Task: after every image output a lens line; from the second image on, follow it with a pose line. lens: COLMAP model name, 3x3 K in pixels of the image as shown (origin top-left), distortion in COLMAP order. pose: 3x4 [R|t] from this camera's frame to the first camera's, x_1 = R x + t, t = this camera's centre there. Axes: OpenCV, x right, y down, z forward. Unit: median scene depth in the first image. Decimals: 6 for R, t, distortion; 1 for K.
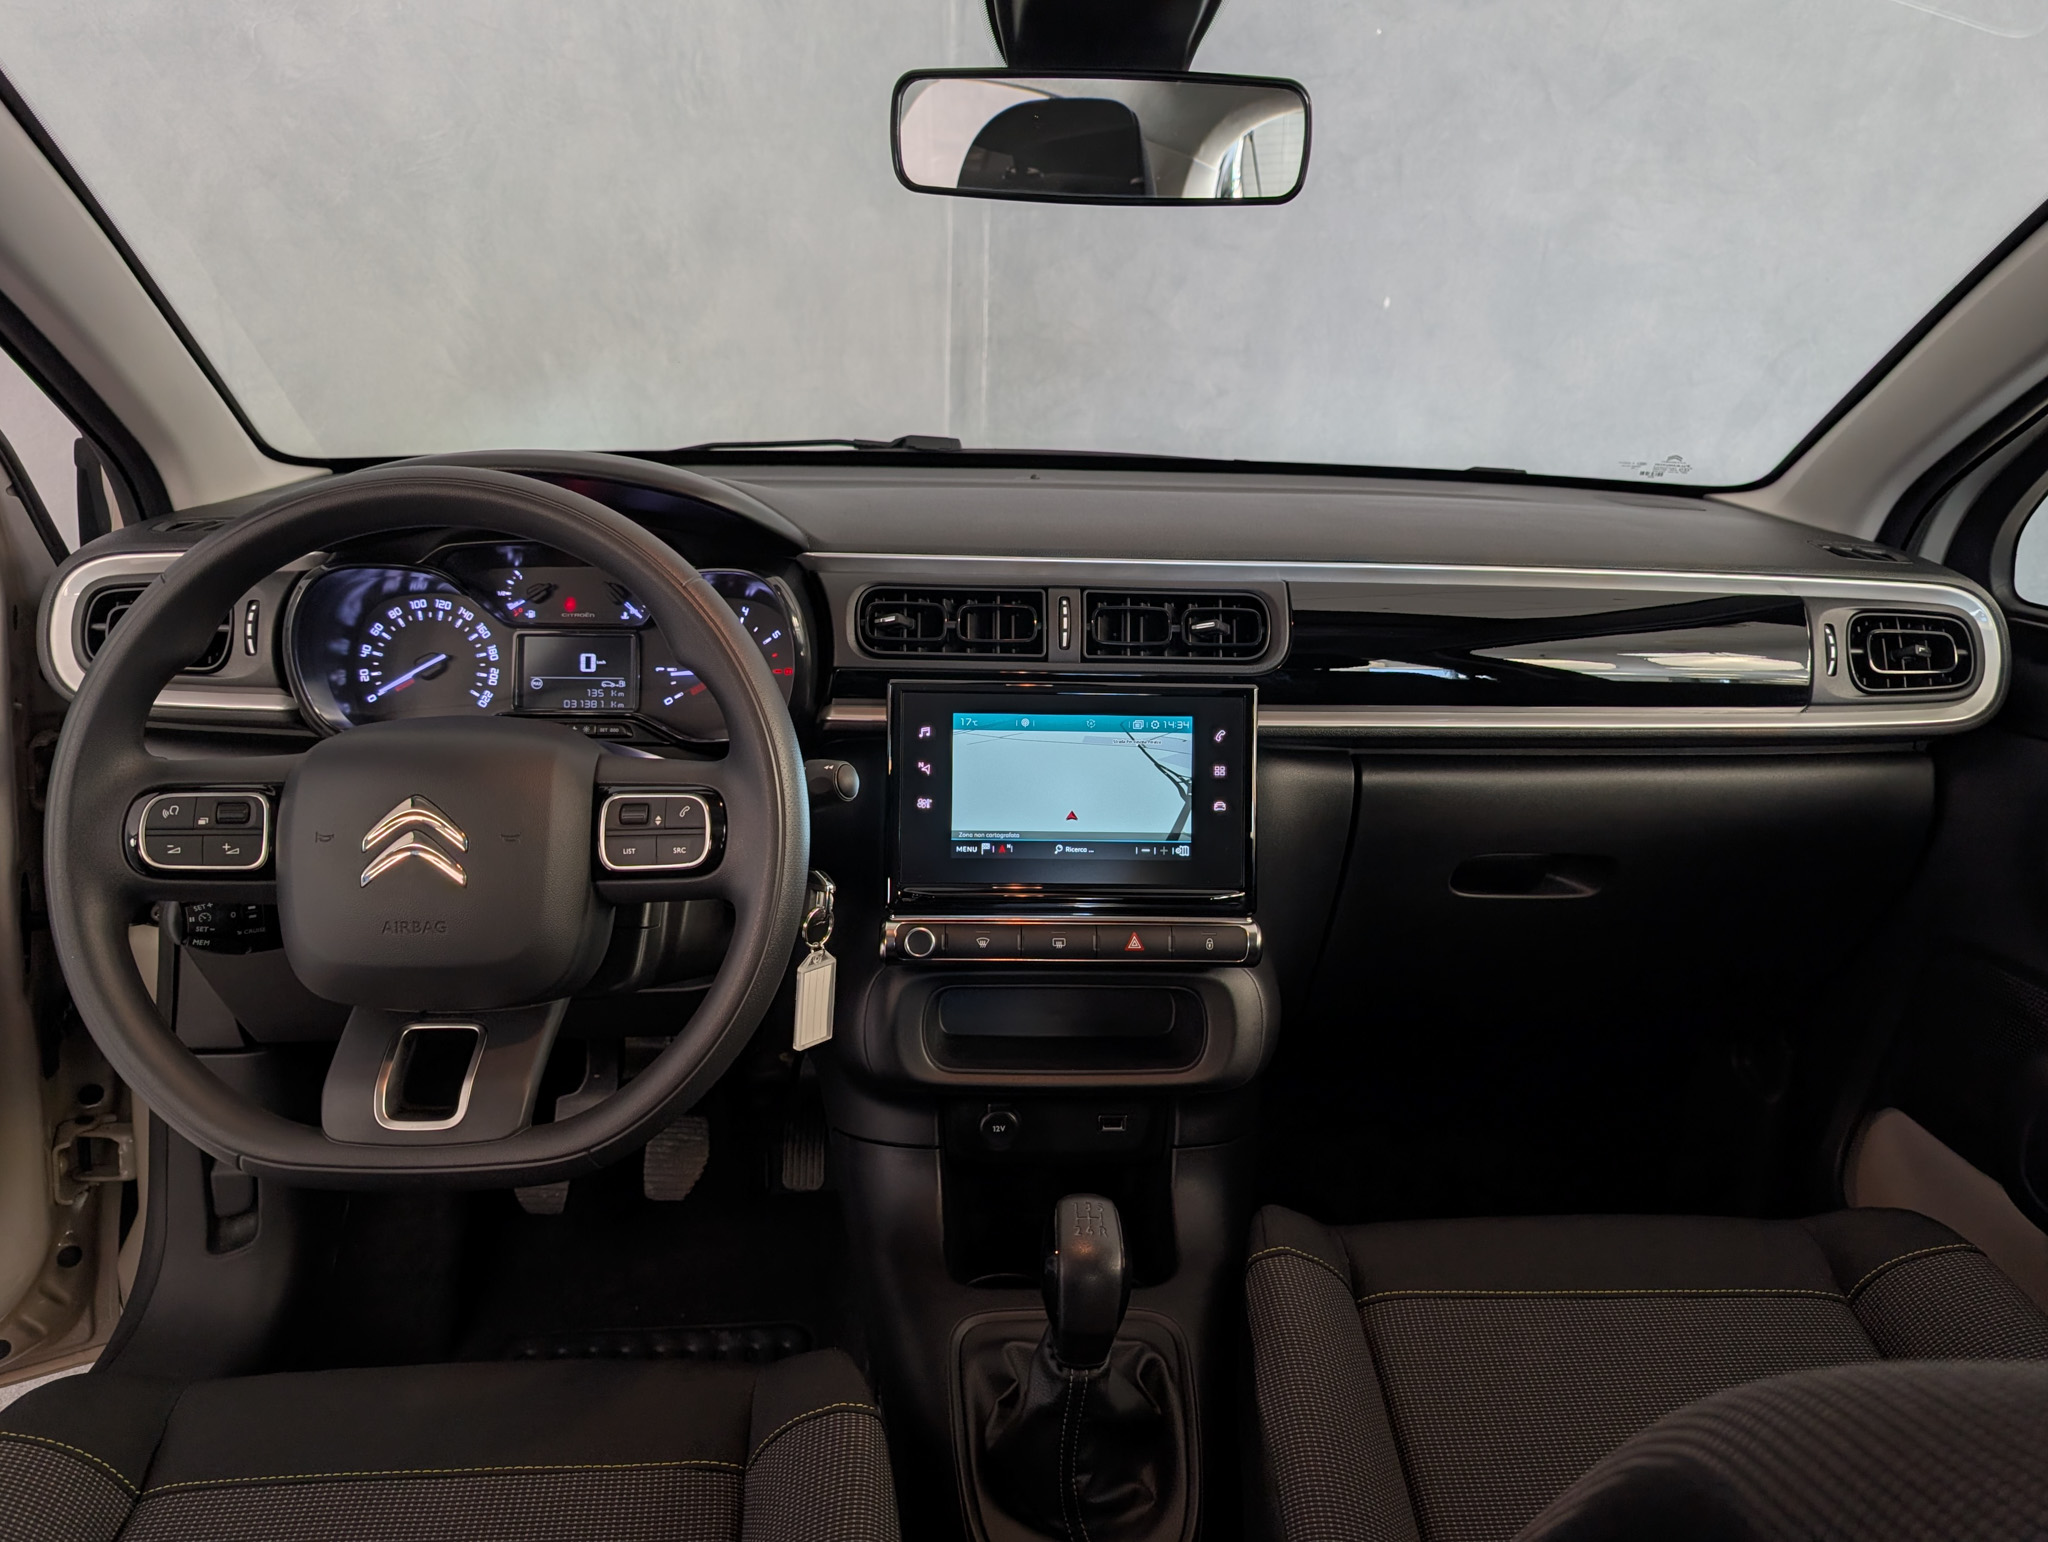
lens RADIAL K [[1470.8, 0, 1075.8], [0, 1470.8, 769.2], [0, 0, 1]] dist [0.009579, -0.005715]
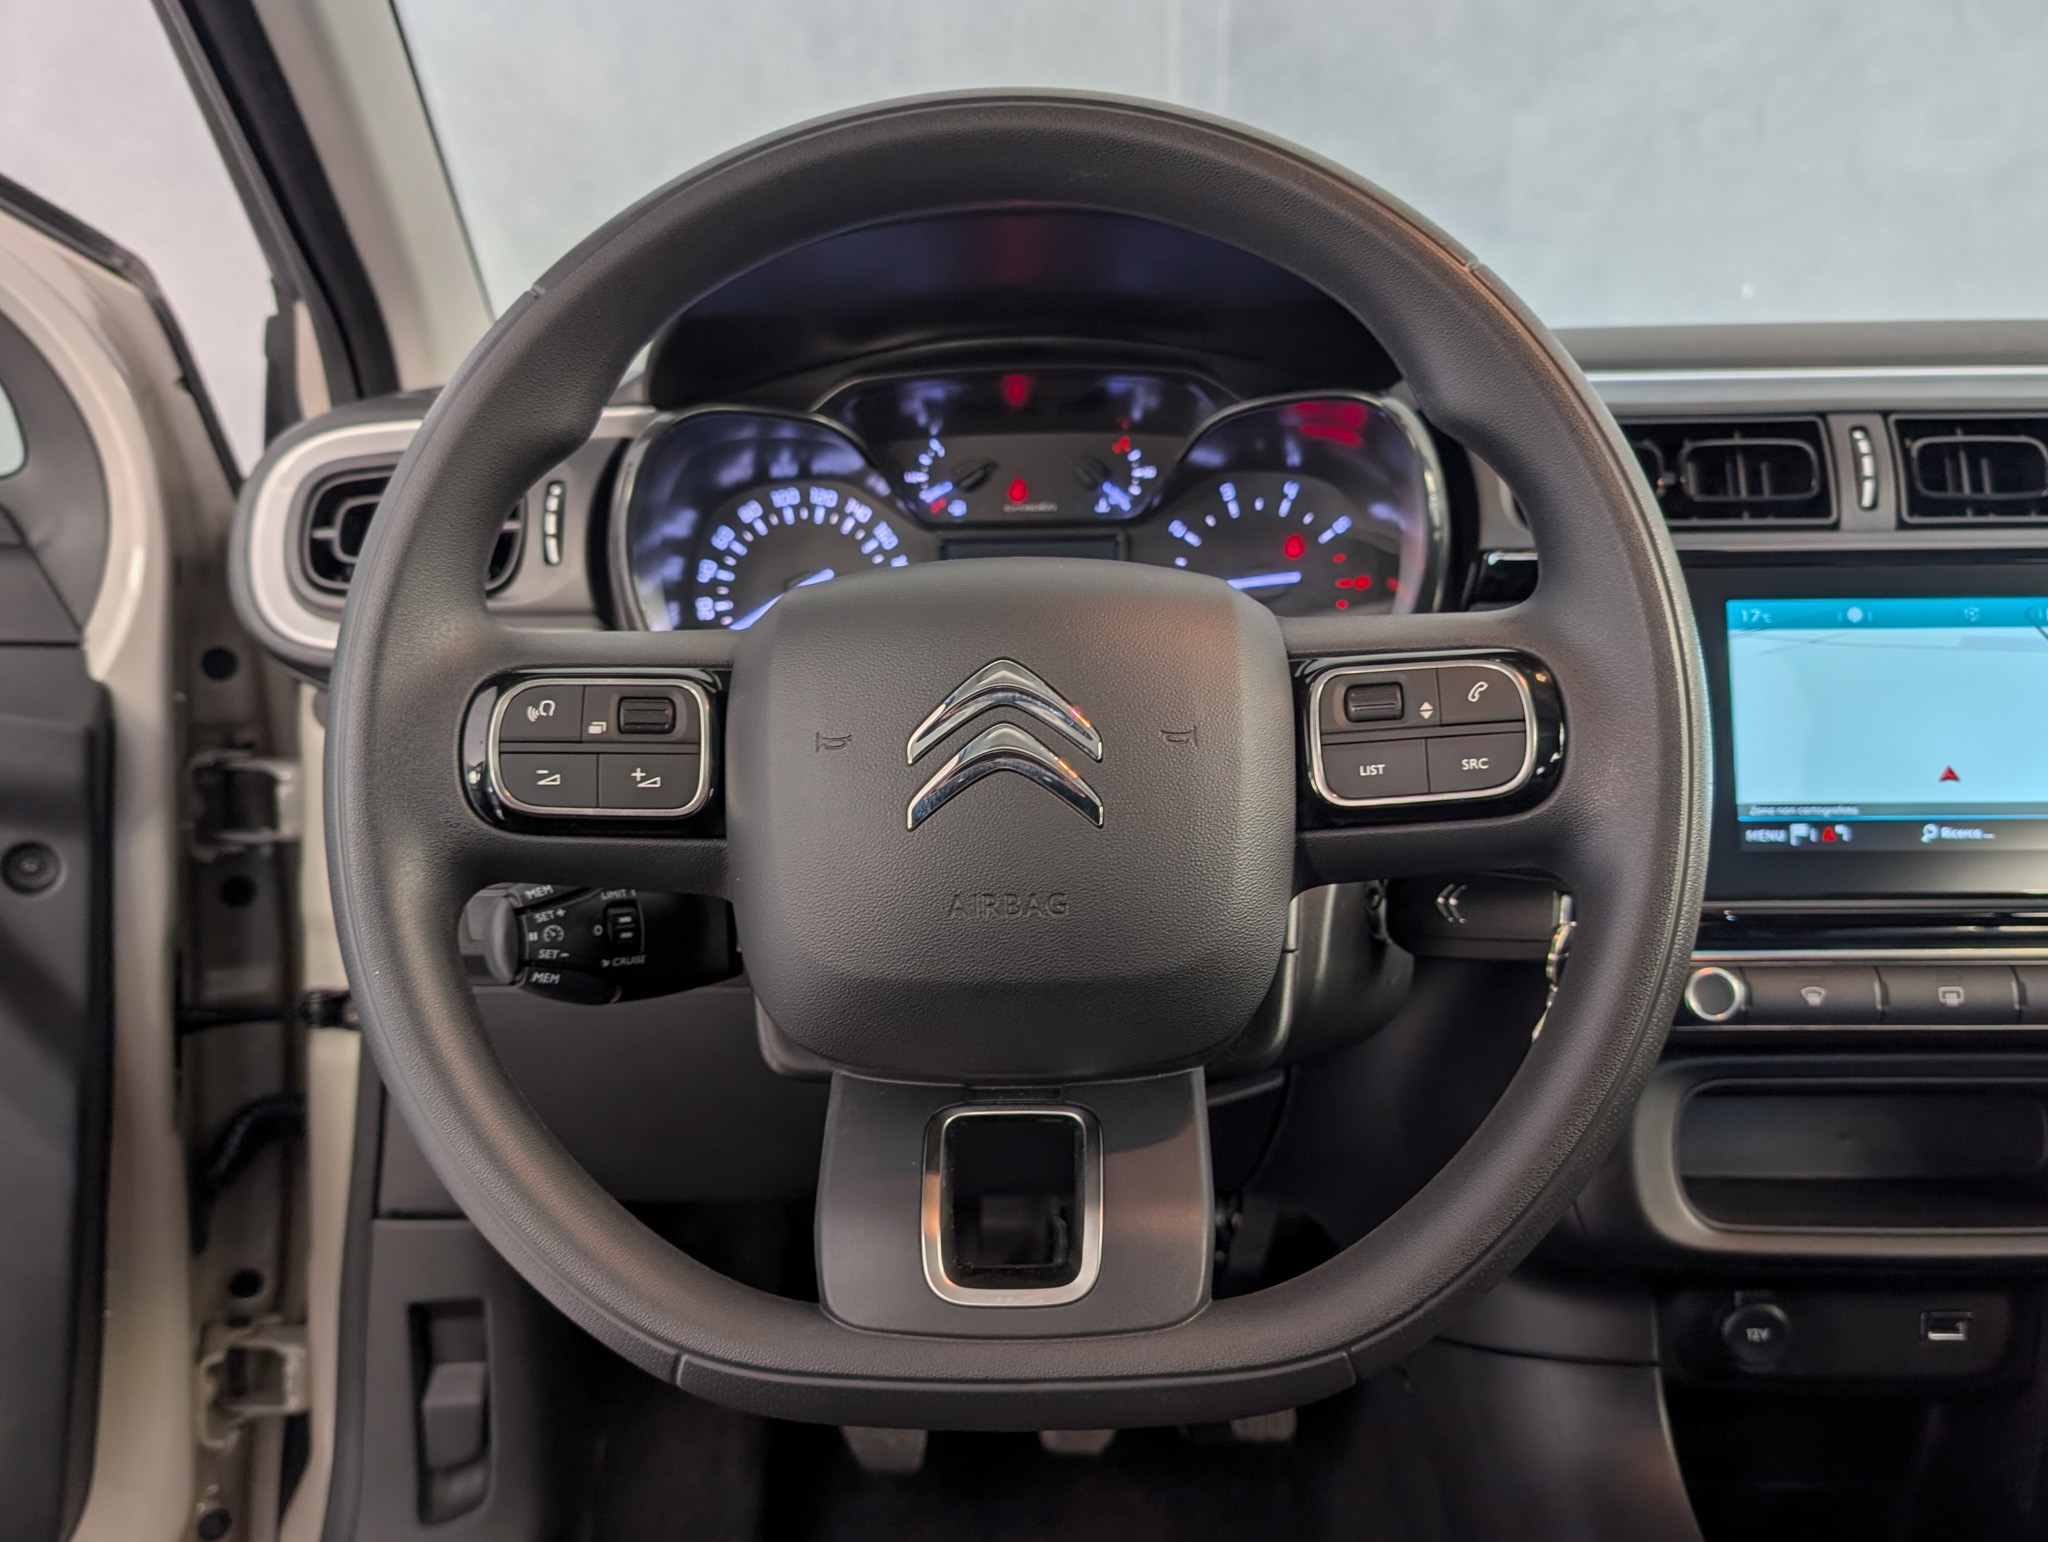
lens RADIAL K [[1639.2, 0, 1024.3], [0, 1639.2, 840.2], [0, 0, 1]] dist [0.070215, -0.110900]
pose [[0.995492, -0.022333, -0.092183, -0.288799], [0.015829, 0.997372, -0.070695, 0.092853], [0.093520, 0.068917, 0.993229, 0.314917]]
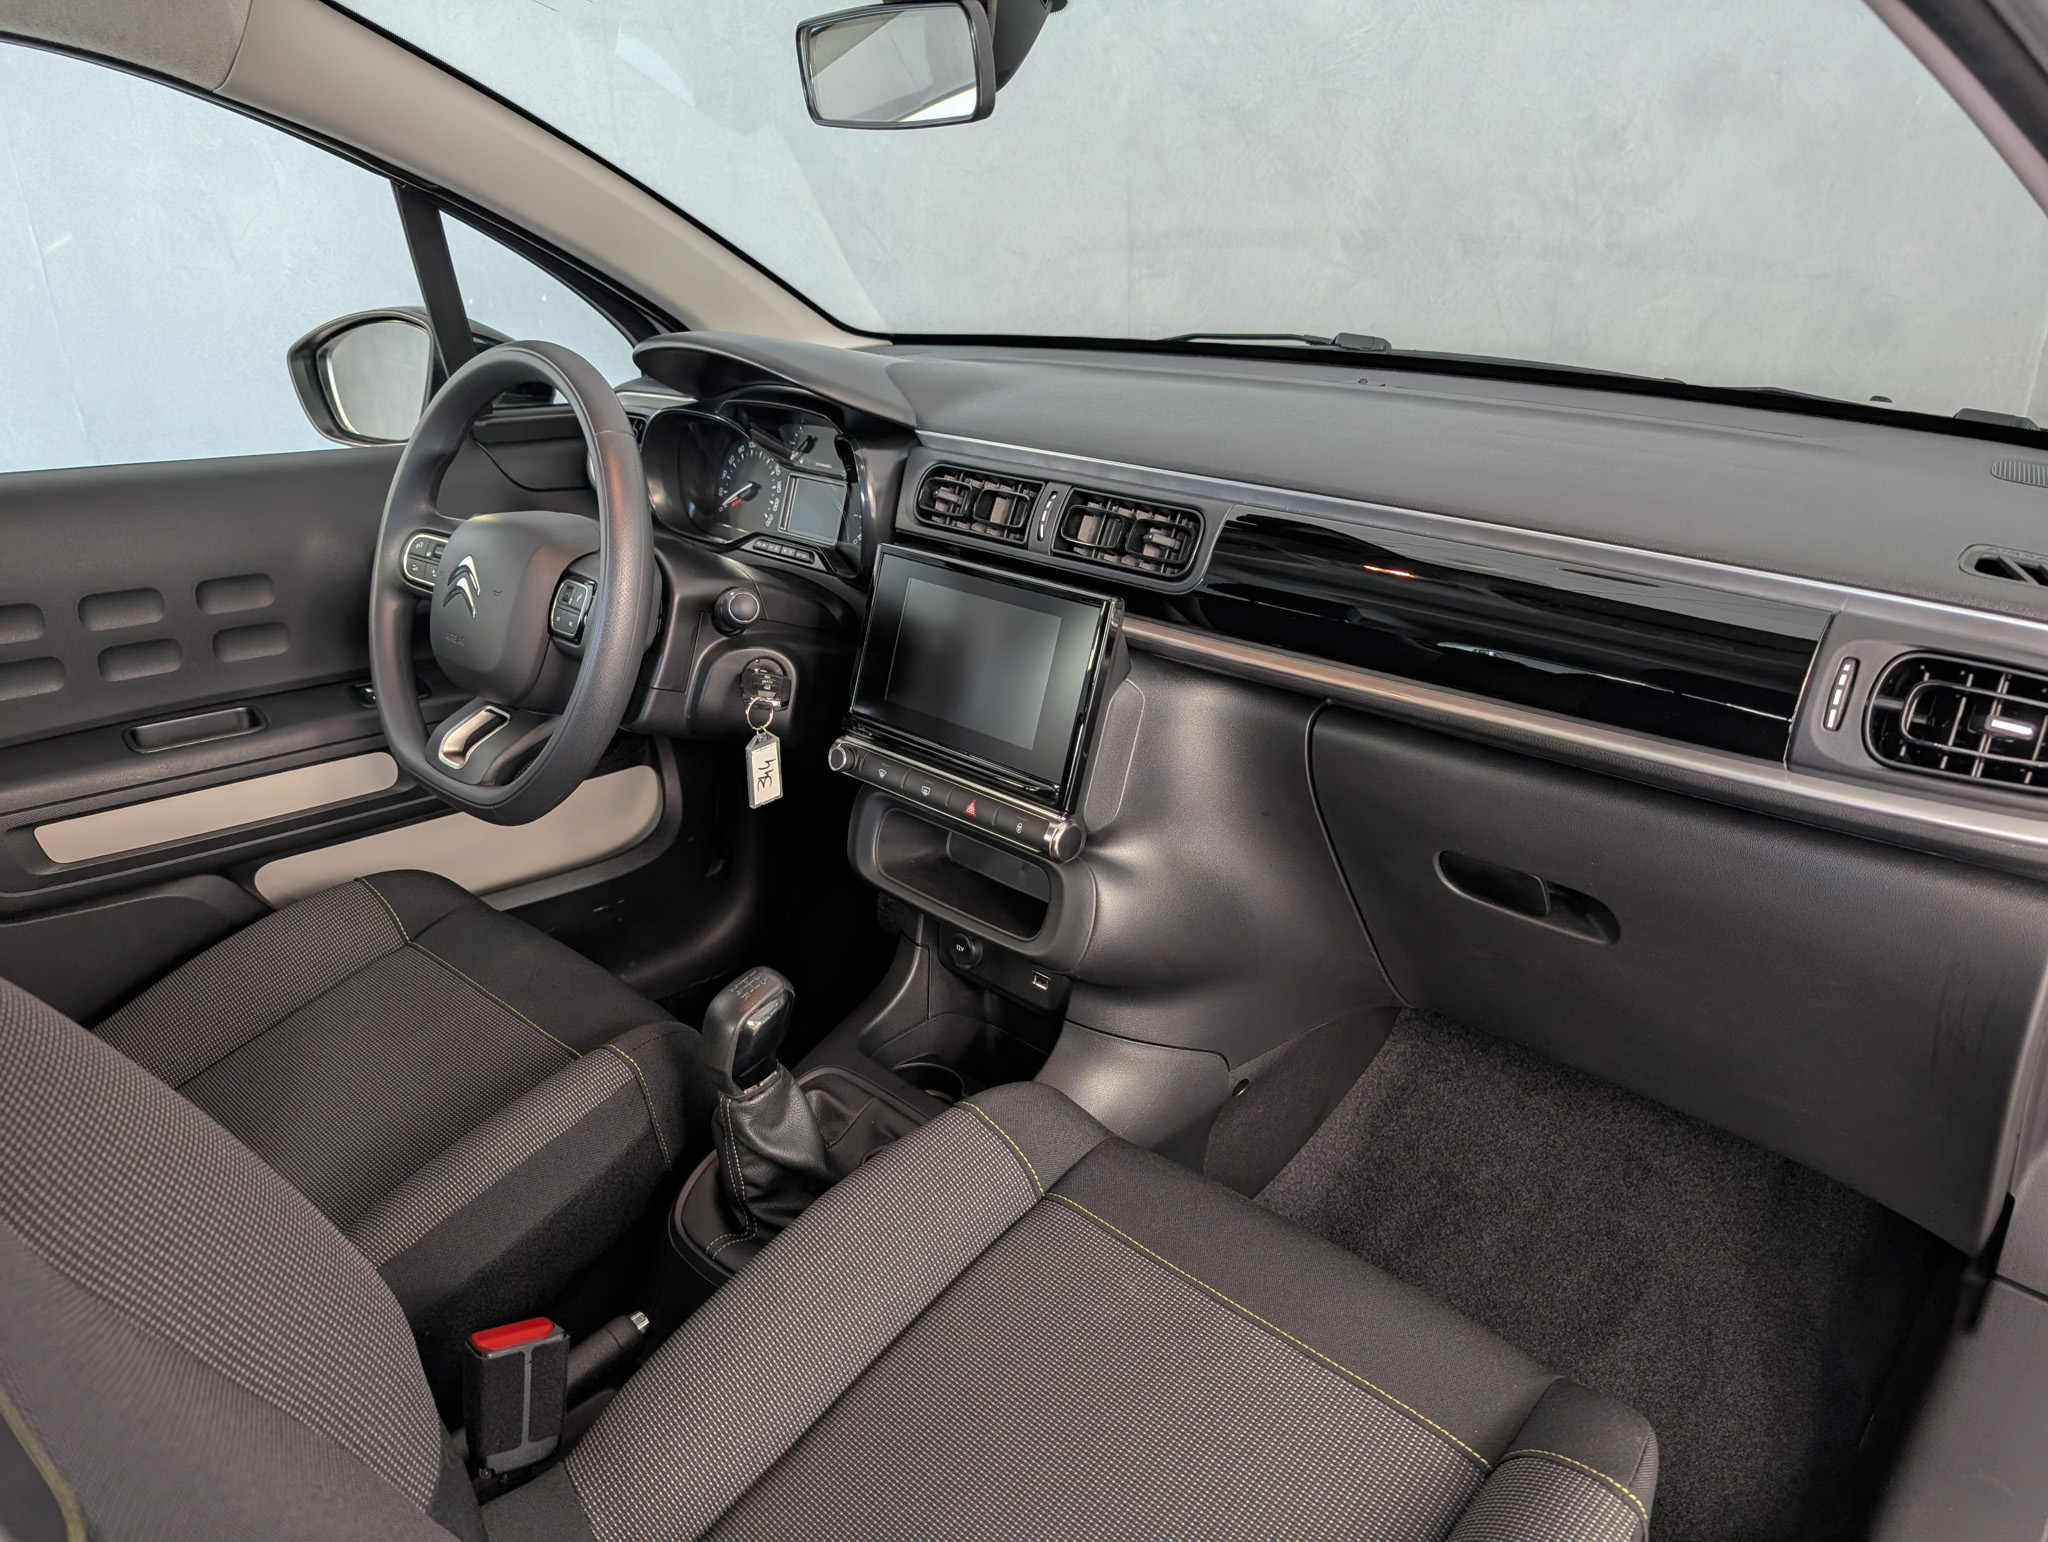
lens RADIAL K [[1459.2, 0, 1024.0], [0, 1459.2, 771.0], [0, 0, 1]] dist [0.025319, -0.001100]
pose [[0.680311, 0.246687, -0.690161, 0.771877], [-0.191969, 0.968755, 0.157038, -0.083927], [0.707337, 0.025655, 0.706411, 0.236700]]
